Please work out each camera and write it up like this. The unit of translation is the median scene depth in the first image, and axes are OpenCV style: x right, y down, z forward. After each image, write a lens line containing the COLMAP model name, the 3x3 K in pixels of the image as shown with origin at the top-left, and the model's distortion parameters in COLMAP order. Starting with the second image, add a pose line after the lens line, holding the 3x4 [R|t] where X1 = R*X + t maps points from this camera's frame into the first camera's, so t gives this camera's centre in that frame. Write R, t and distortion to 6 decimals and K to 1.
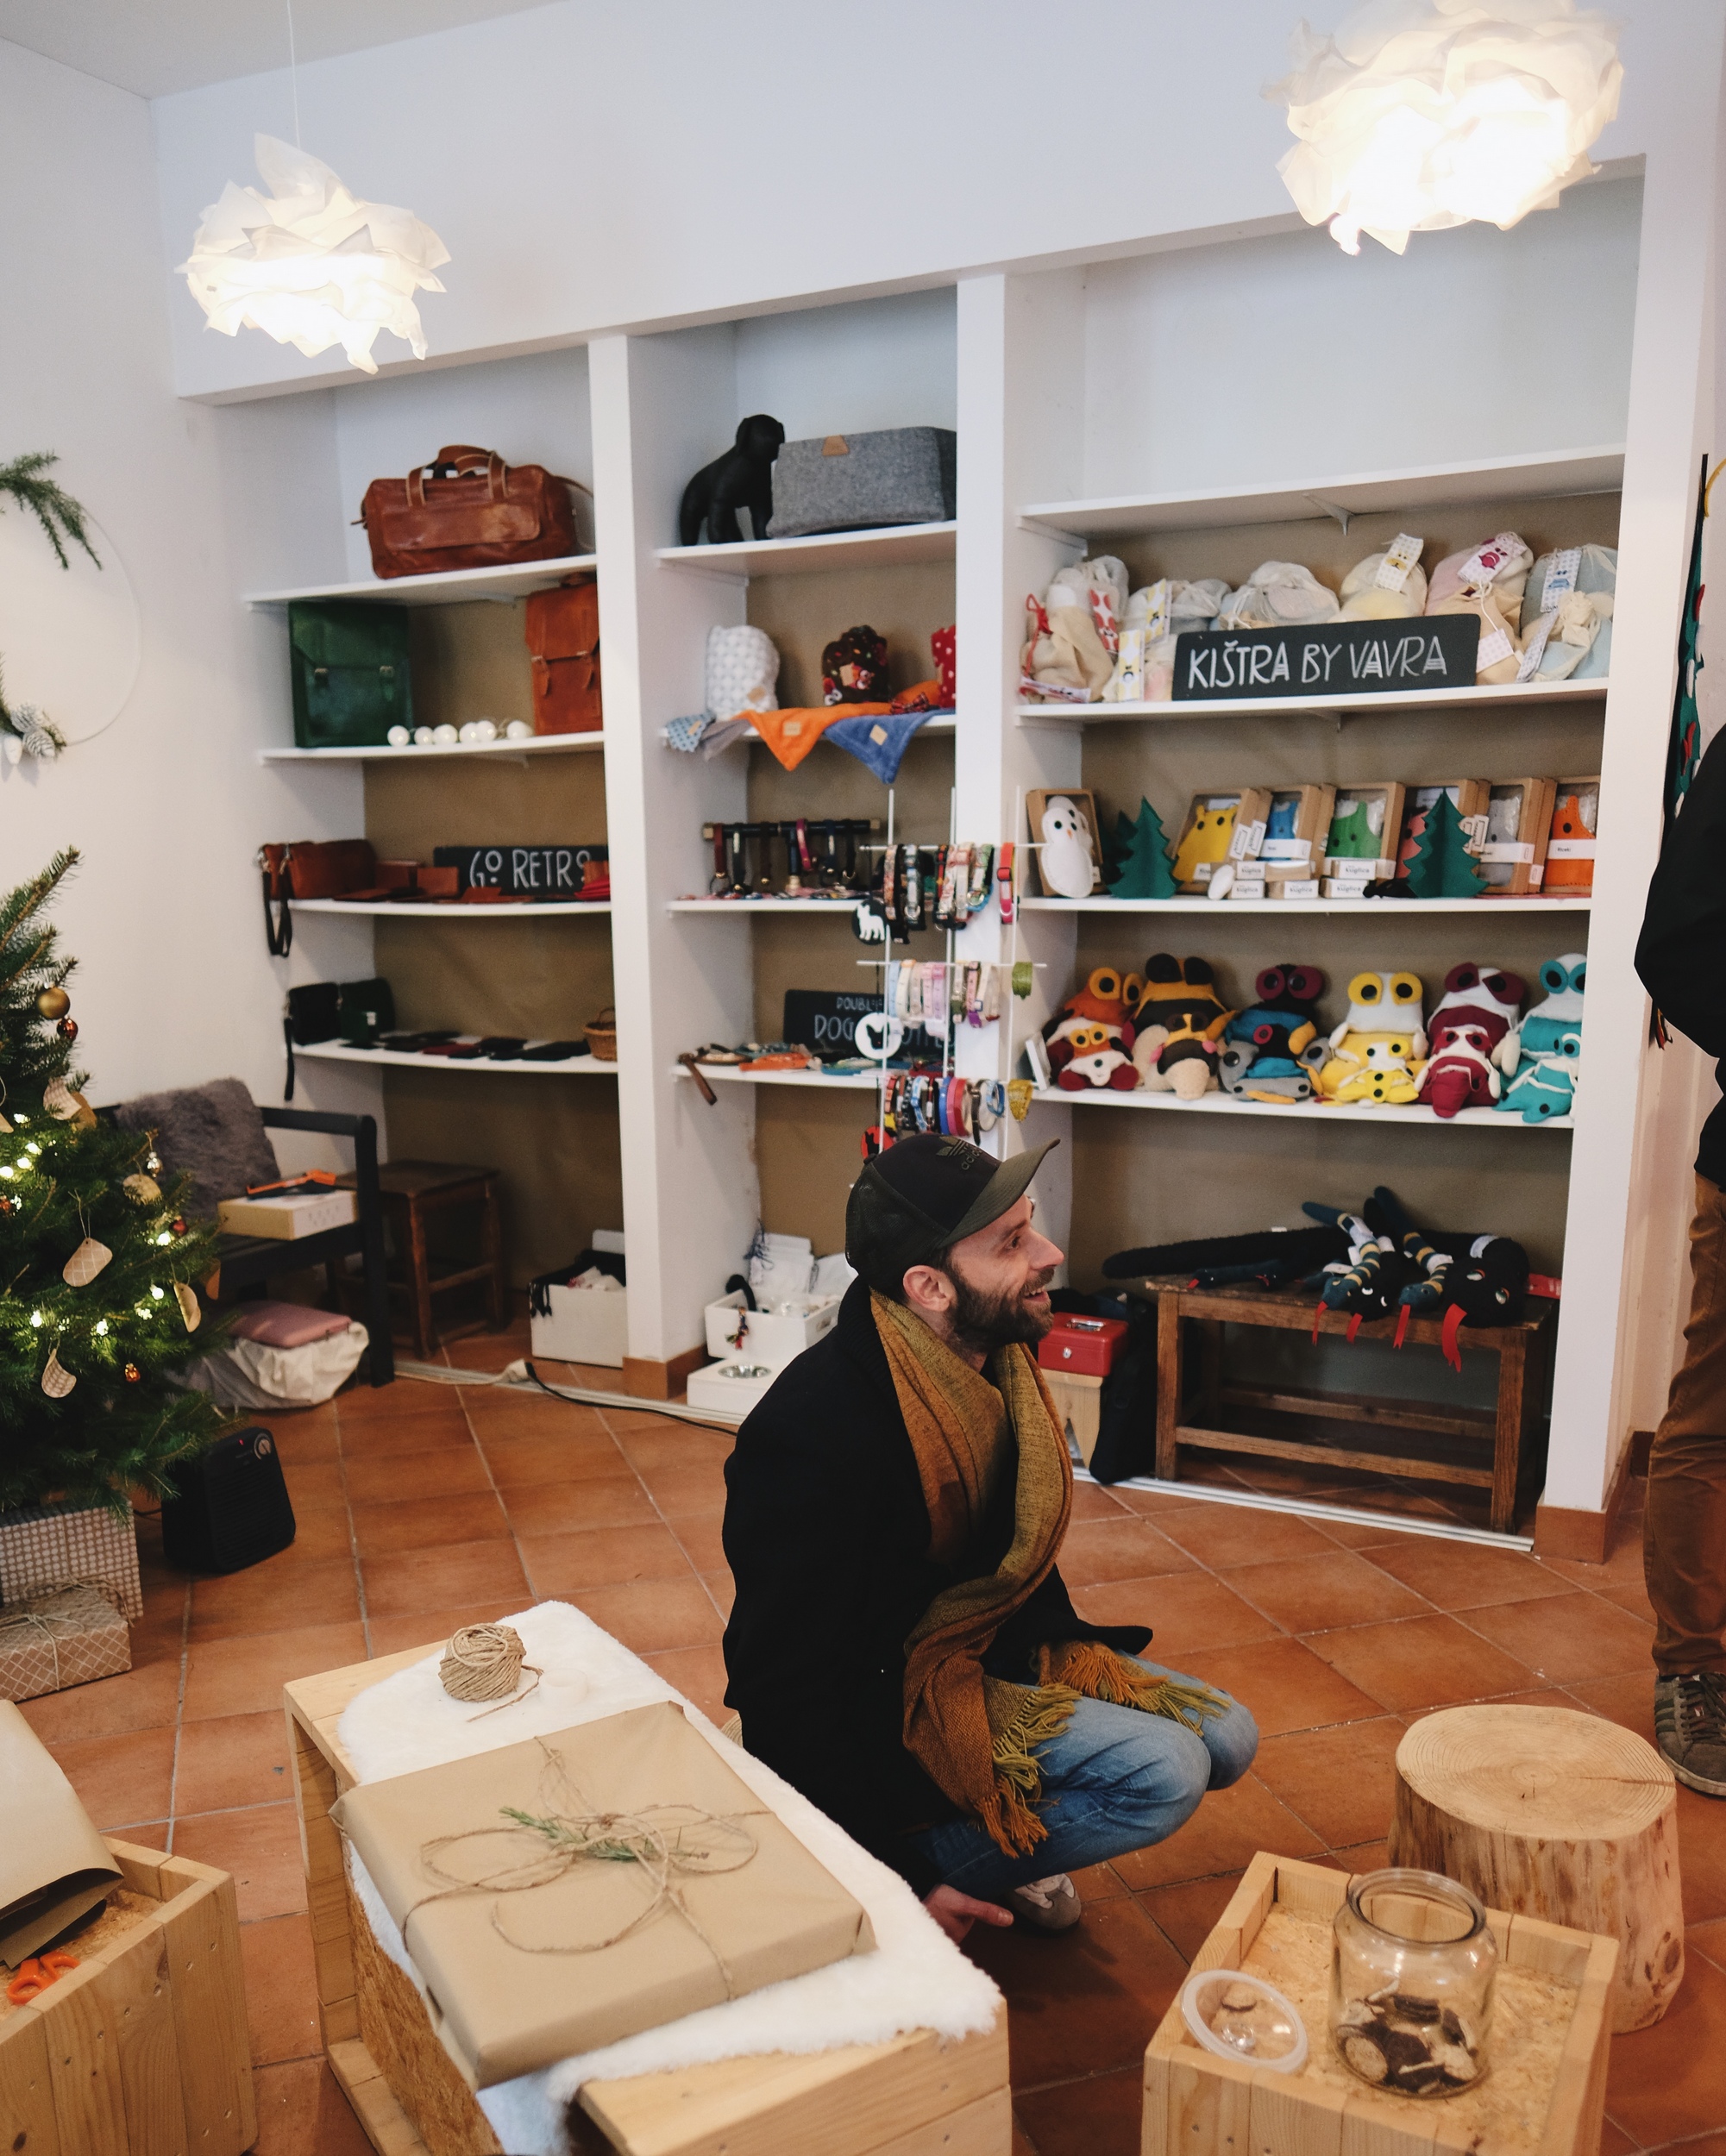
lens RADIAL K [[1804.4, 0, 804.2], [0, 1804.4, 1223.4], [0, 0, 1]] dist [-0.004669, 0.006167]
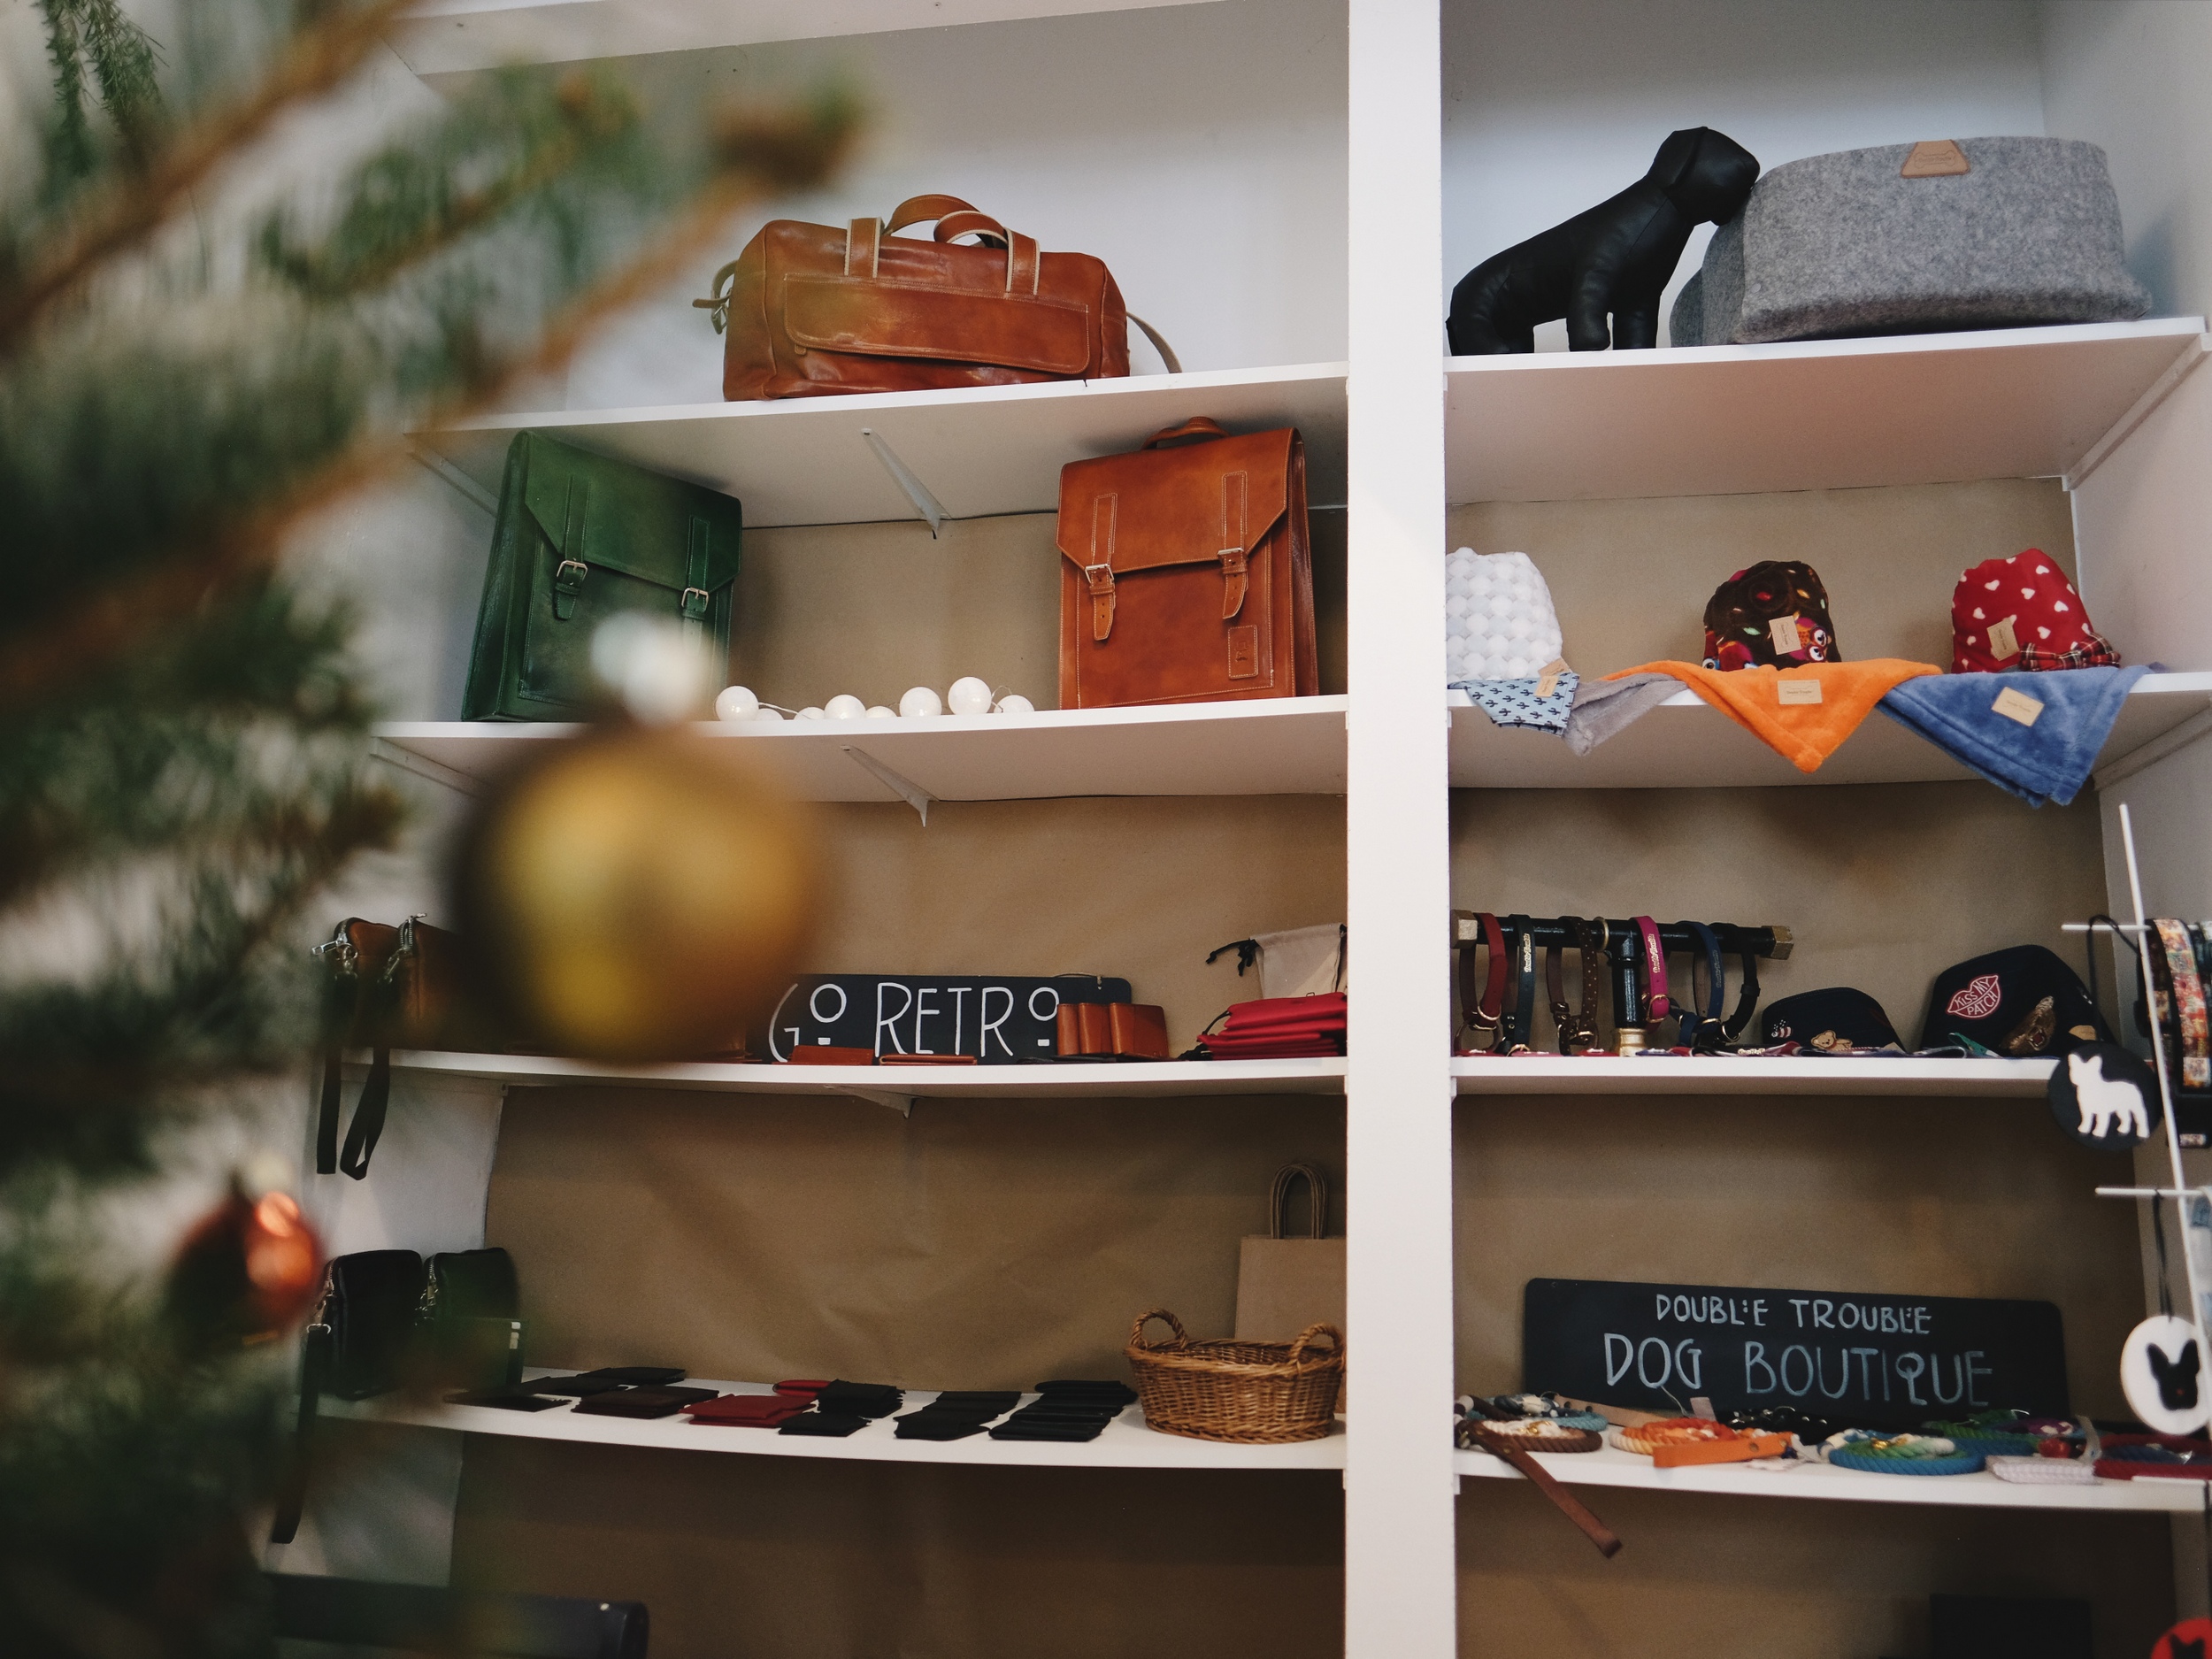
lens RADIAL K [[1776.6, 0, 1106.0], [0, 1776.6, 829.5], [0, 0, 1]] dist [-0.005615, 0.007495]
pose [[0.944123, 0.104024, 0.312746, -0.291228], [0.030448, 0.917302, -0.397025, -0.058359], [-0.328183, 0.384364, 0.862879, 0.618793]]
